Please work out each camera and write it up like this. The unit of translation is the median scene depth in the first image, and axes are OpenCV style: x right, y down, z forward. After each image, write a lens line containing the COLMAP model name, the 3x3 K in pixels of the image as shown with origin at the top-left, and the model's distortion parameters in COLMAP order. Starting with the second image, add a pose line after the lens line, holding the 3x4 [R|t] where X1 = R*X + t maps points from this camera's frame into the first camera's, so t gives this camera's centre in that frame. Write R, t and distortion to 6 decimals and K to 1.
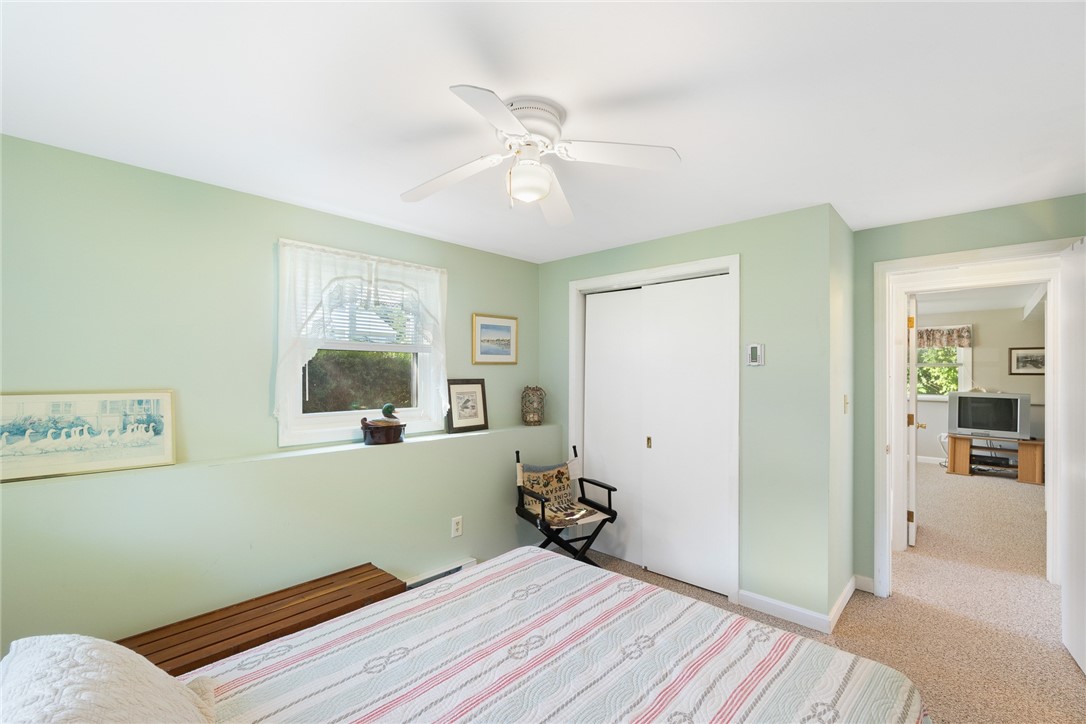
lens RADIAL K [[472.8, 0, 517.8], [0, 472.8, 371.7], [0, 0, 1]] dist [-0.003134, 0.002011]
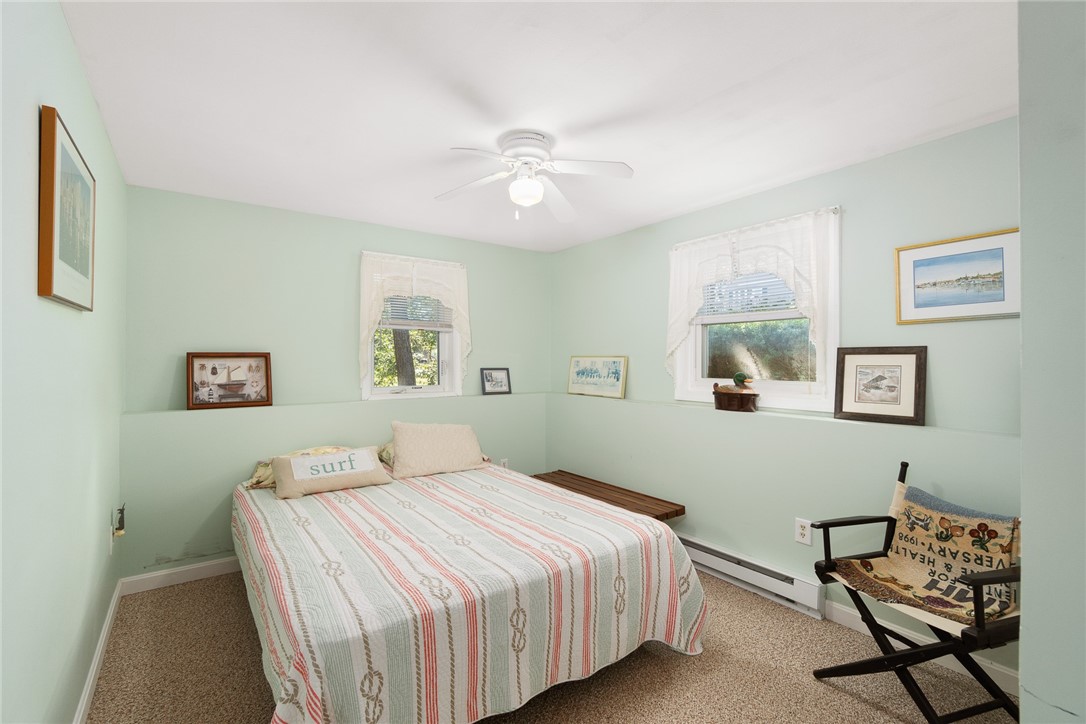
lens RADIAL K [[472.8, 0, 541.0], [0, 472.8, 361.4], [0, 0, 1]] dist [-0.003134, 0.002011]
pose [[-0.155453, -0.002276, -0.987841, 0.671152], [-0.003118, 0.999993, -0.001813, 0.040719], [0.987838, 0.002798, -0.155459, 0.633569]]
